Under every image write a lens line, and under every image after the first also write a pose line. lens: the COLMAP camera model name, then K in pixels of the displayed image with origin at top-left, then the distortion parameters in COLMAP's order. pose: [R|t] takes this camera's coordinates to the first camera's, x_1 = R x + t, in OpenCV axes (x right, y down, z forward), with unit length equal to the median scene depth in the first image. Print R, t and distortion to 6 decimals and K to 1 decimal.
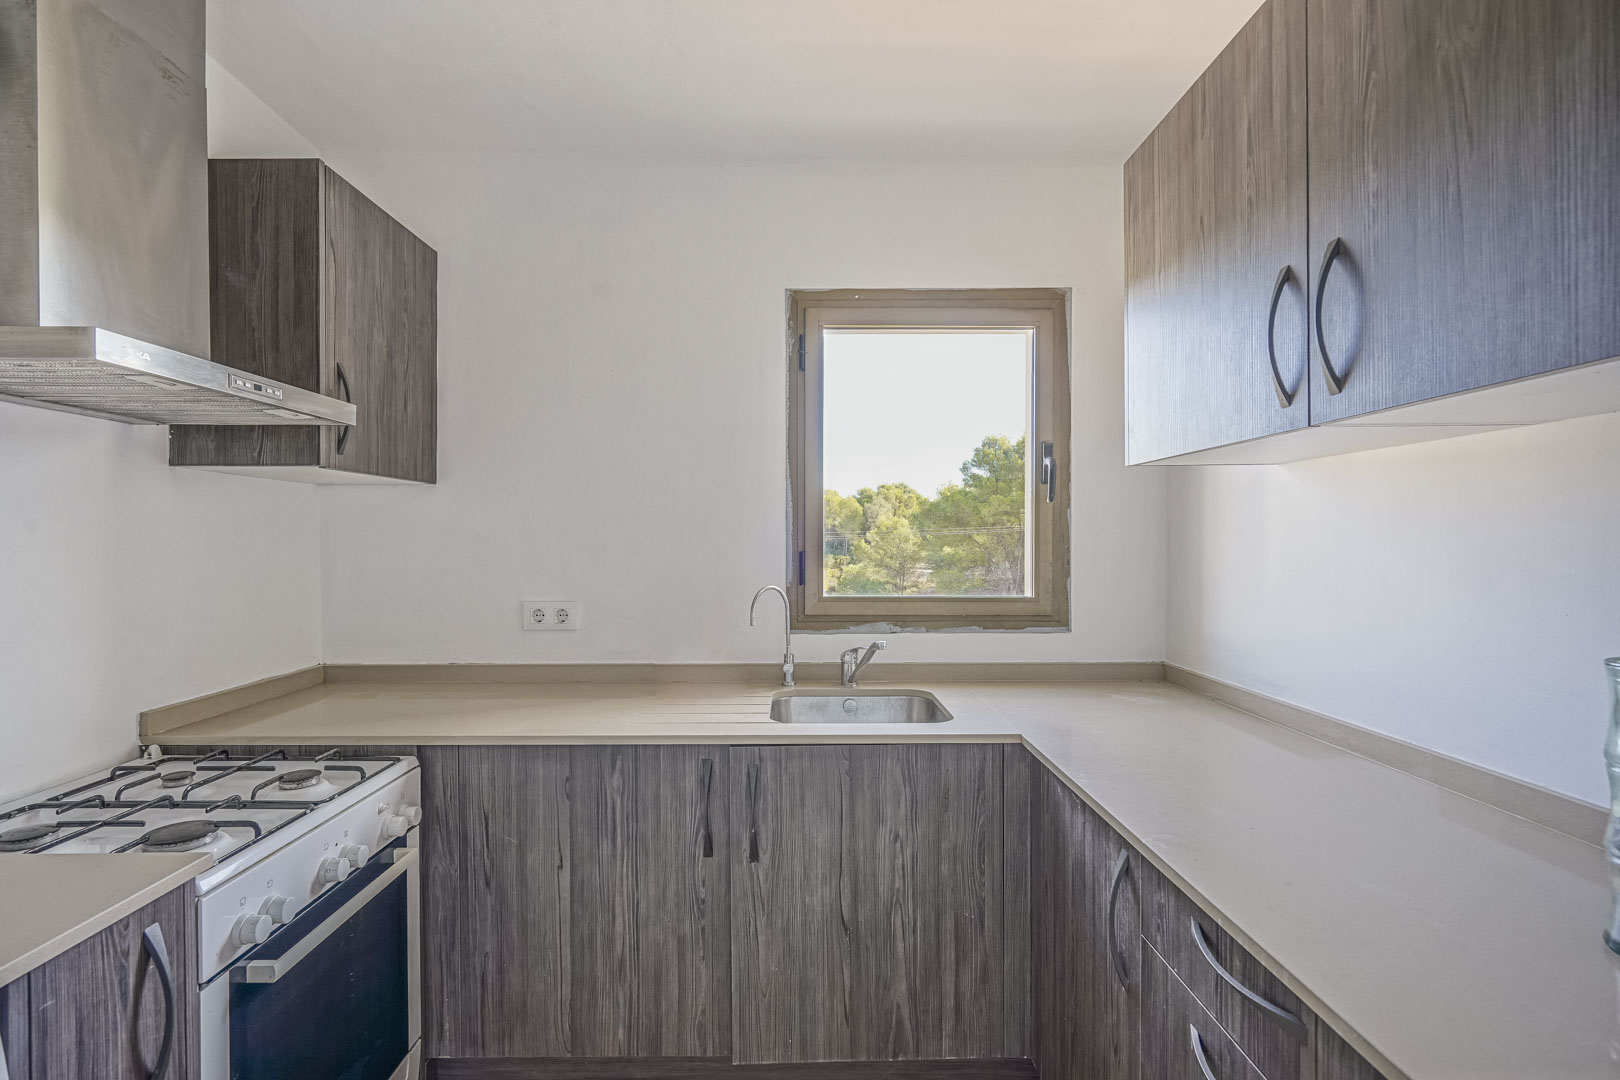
lens RADIAL K [[735.0, 0, 769.7], [0, 735.0, 543.7], [0, 0, 1]] dist [-0.006721, 0.002905]
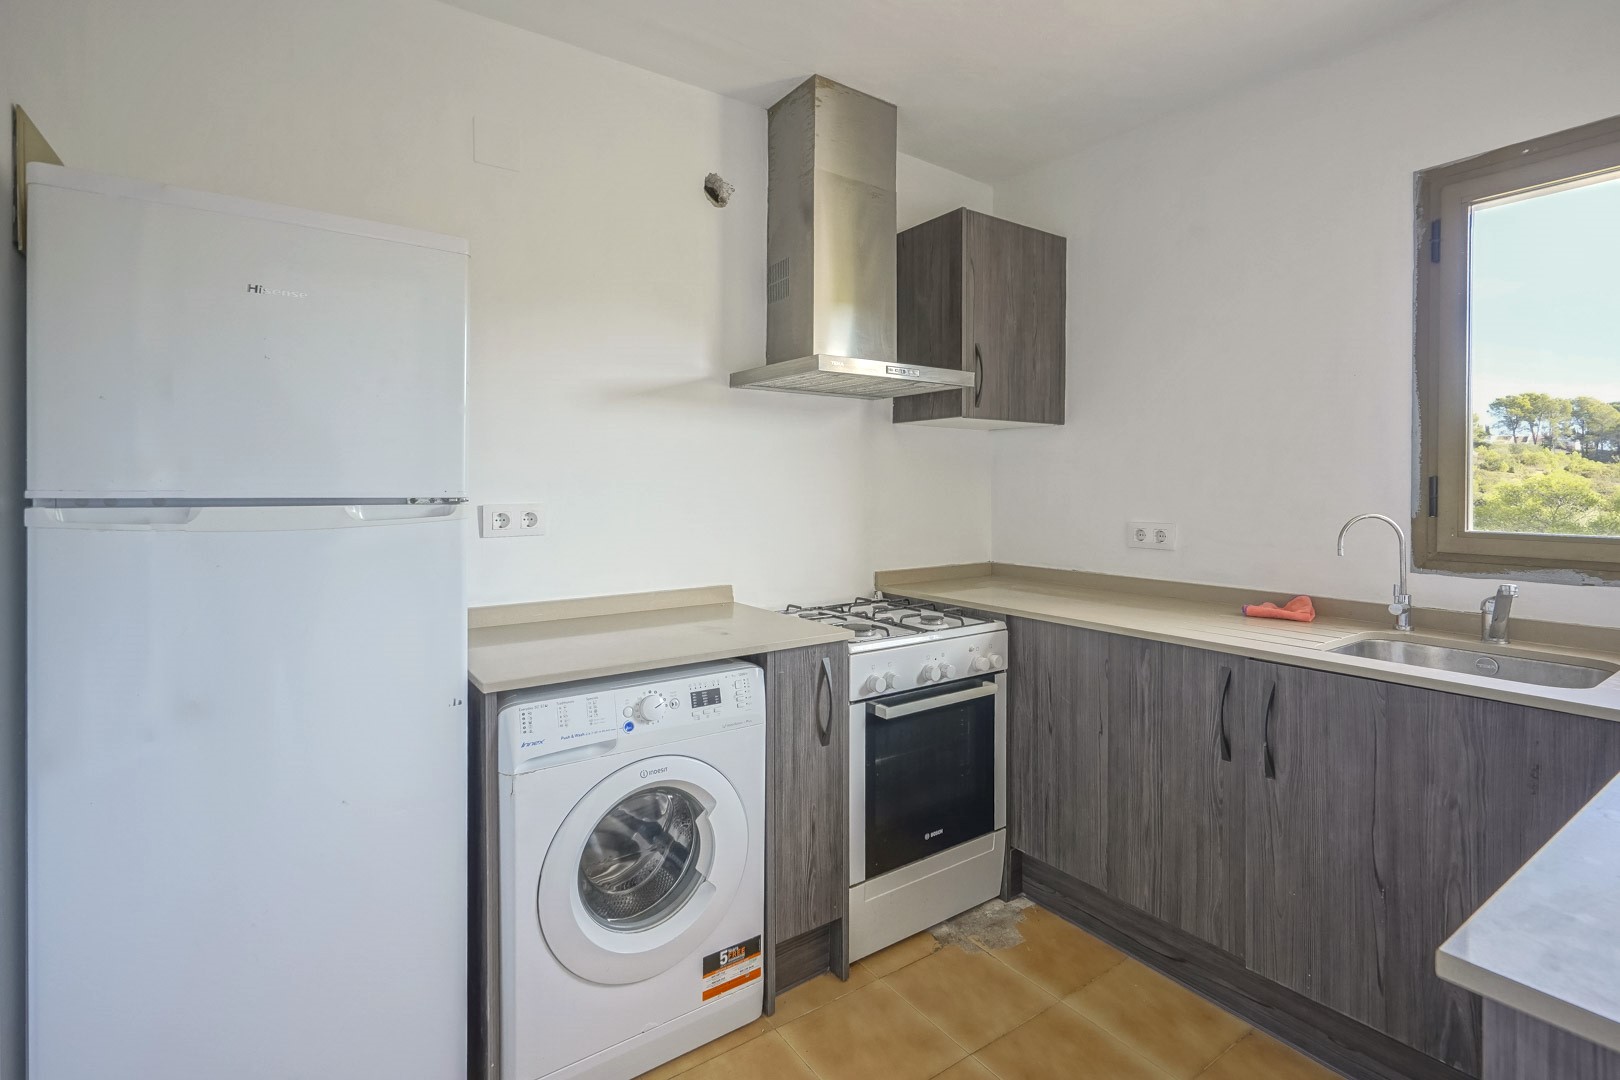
lens RADIAL K [[735.0, 0, 807.4], [0, 735.0, 489.1], [0, 0, 1]] dist [-0.006721, 0.002905]
pose [[0.580143, 0.007681, -0.814478, 0.417993], [-0.010388, 0.999944, 0.002030, 0.040725], [0.814448, 0.007283, 0.580190, -0.102754]]
